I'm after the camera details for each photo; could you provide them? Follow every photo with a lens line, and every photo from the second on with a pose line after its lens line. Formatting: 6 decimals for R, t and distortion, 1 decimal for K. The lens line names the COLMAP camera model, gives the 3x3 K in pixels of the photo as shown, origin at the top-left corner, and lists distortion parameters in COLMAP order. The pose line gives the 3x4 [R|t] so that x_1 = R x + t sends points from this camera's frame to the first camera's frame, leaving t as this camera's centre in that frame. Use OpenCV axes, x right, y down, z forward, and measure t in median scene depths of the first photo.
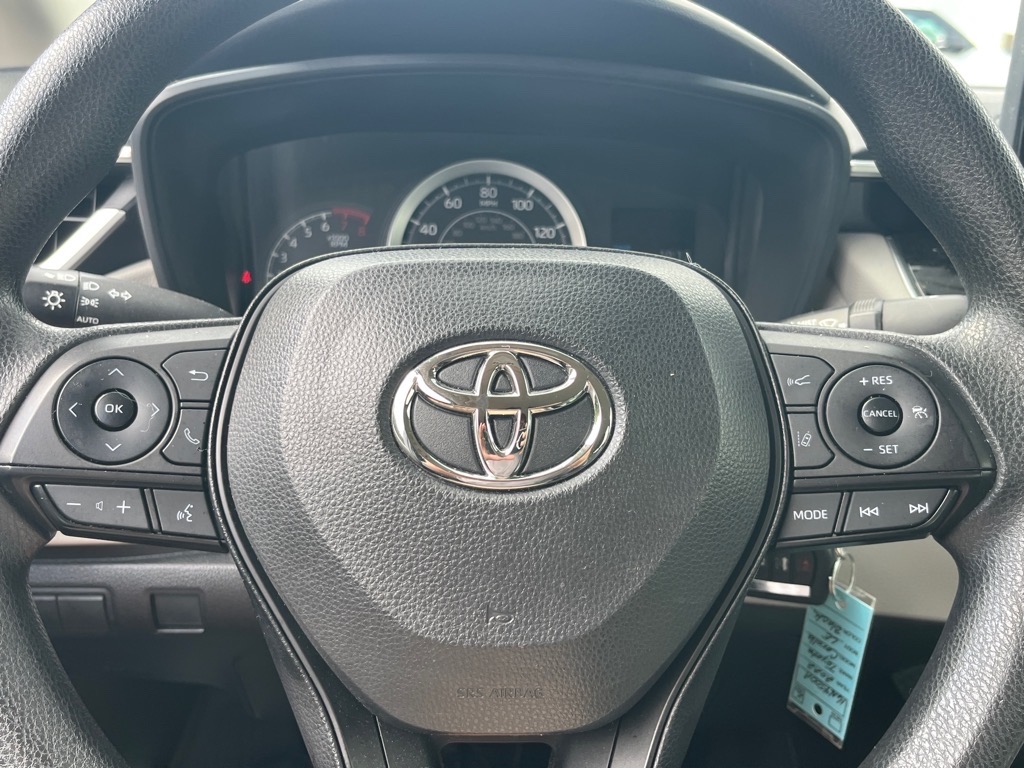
lens RADIAL K [[936.3, 0, 512.0], [0, 936.3, 384.0], [0, 0, 1]] dist [0.005200, 0.004716]
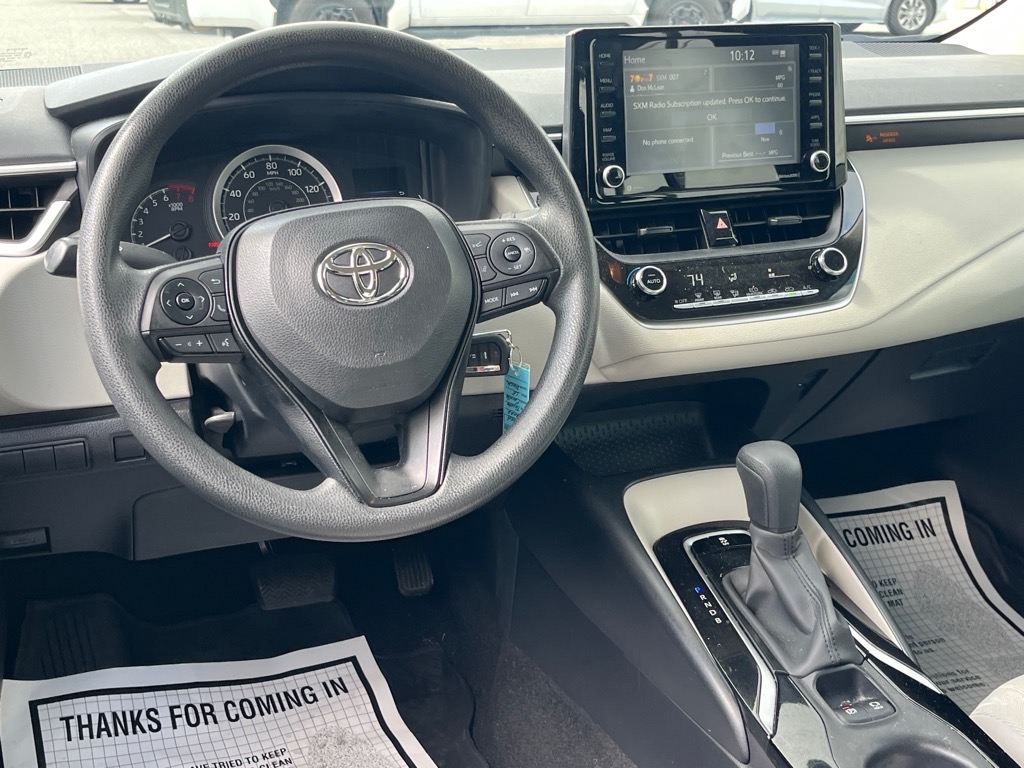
lens RADIAL K [[1302.2, 0, 512.0], [0, 1302.2, 384.0], [0, 0, 1]] dist [0.016280, -0.001663]
pose [[0.931710, -0.175654, 0.317903, -0.711500], [0.163974, 0.984428, 0.063361, 0.149883], [-0.324082, -0.006906, 0.946004, -2.115067]]
